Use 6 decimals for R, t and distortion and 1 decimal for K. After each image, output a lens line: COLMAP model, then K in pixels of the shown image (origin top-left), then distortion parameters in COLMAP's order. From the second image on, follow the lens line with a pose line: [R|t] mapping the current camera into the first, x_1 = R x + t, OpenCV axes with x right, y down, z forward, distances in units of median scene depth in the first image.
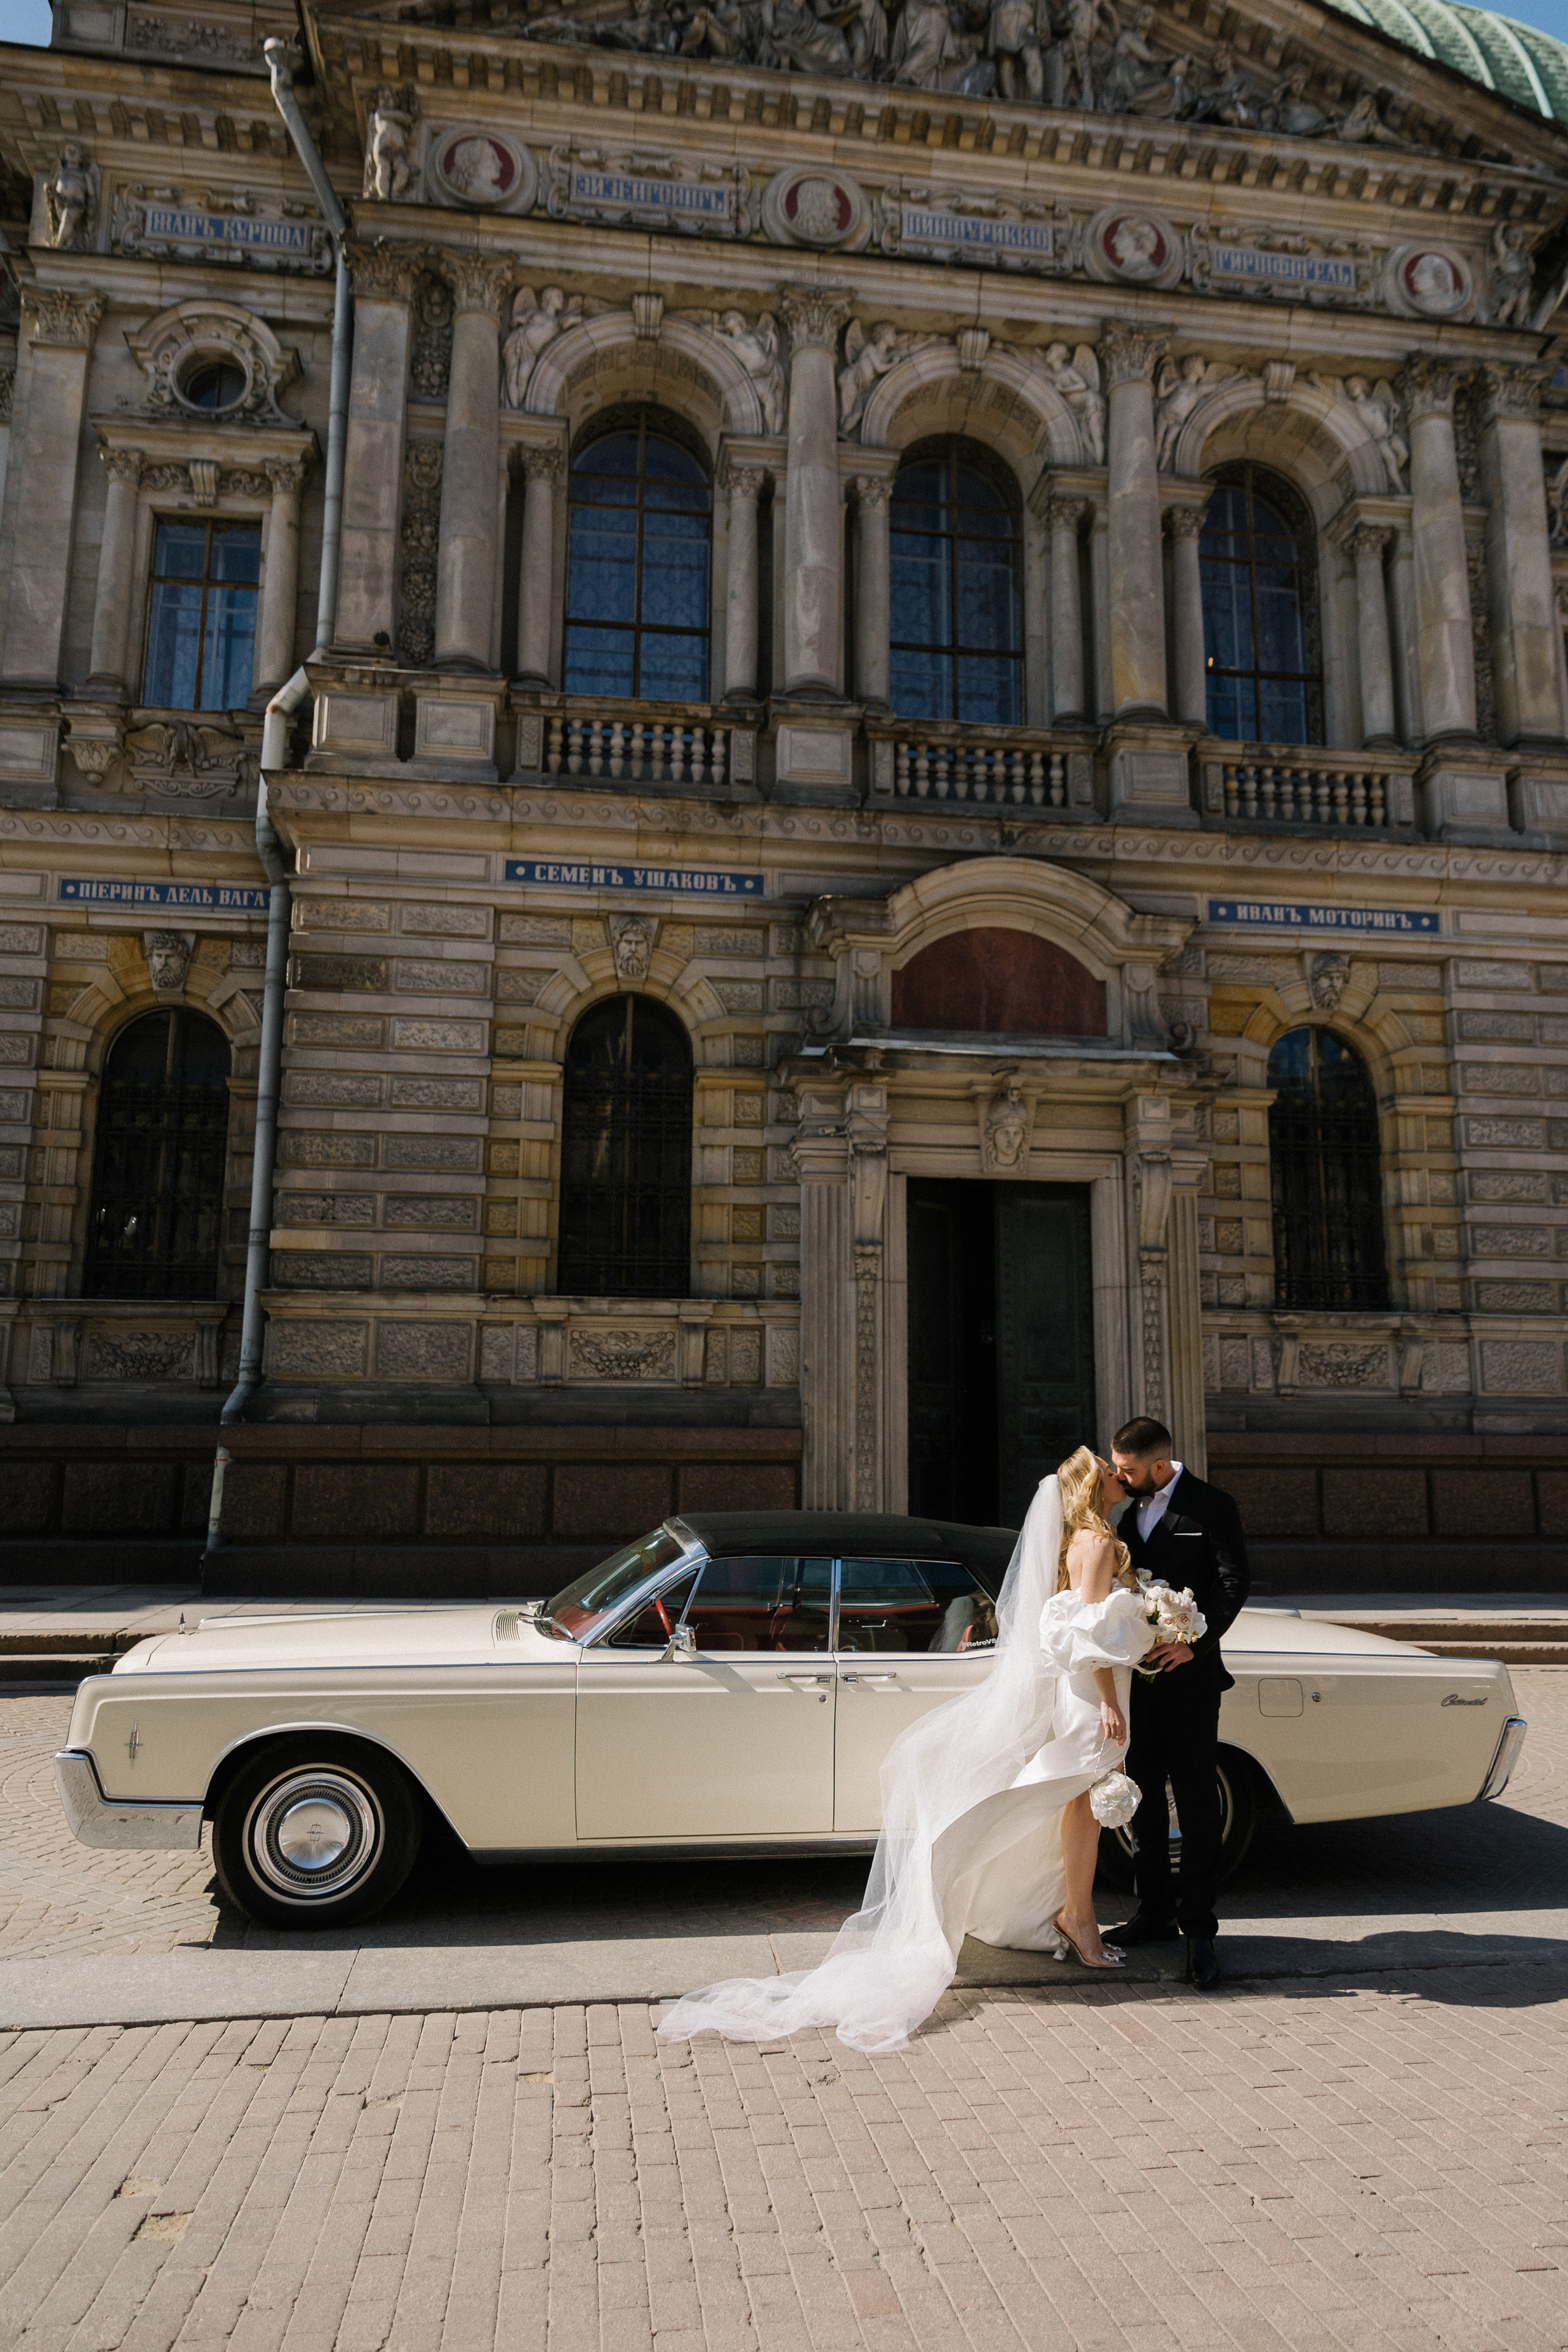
lens RADIAL K [[1640.4, 0, 784.0], [0, 1640.4, 1176.0], [0, 0, 1]] dist [0.025285, -0.000112]
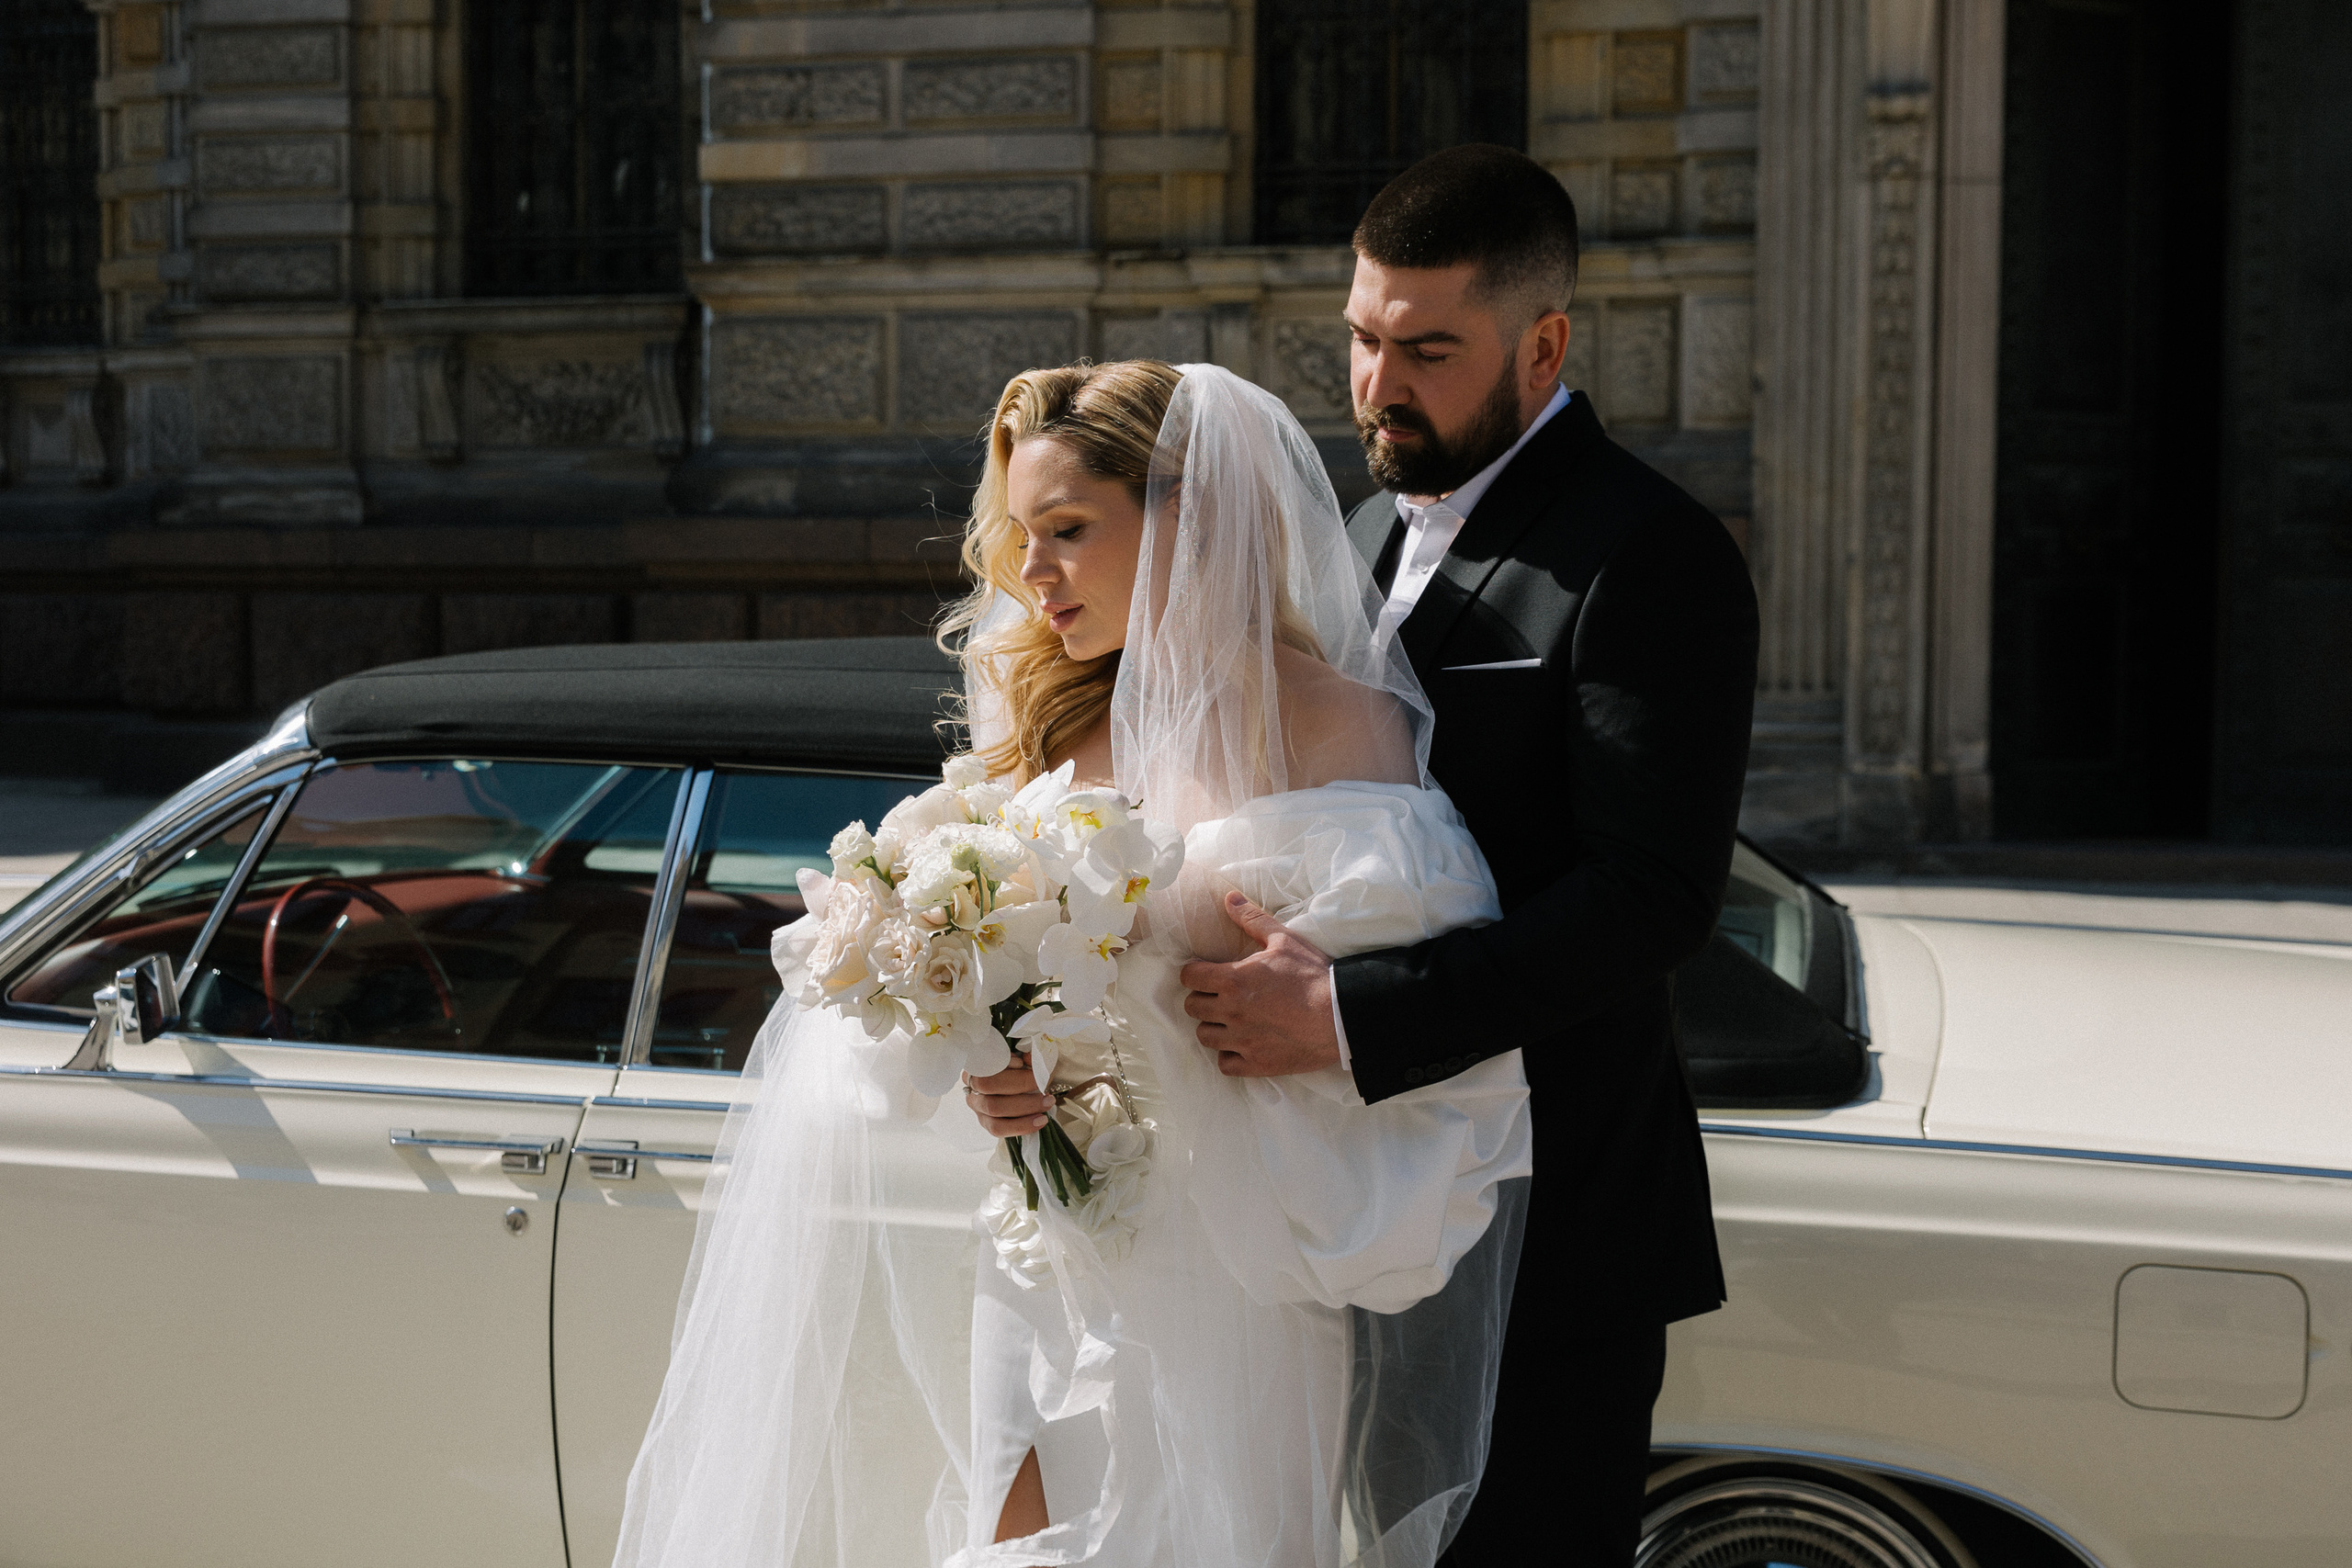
lens RADIAL K [[2656.4, 0, 1176.0], [0, 2656.4, 784.0], [0, 0, 1]] dist [0.008877, -0.018366]
pose [[0.938198, 0.020683, -0.345481, 0.116153], [0.057813, 0.974822, 0.215361, 0.055869], [0.341237, -0.222024, 0.913380, 0.239649]]
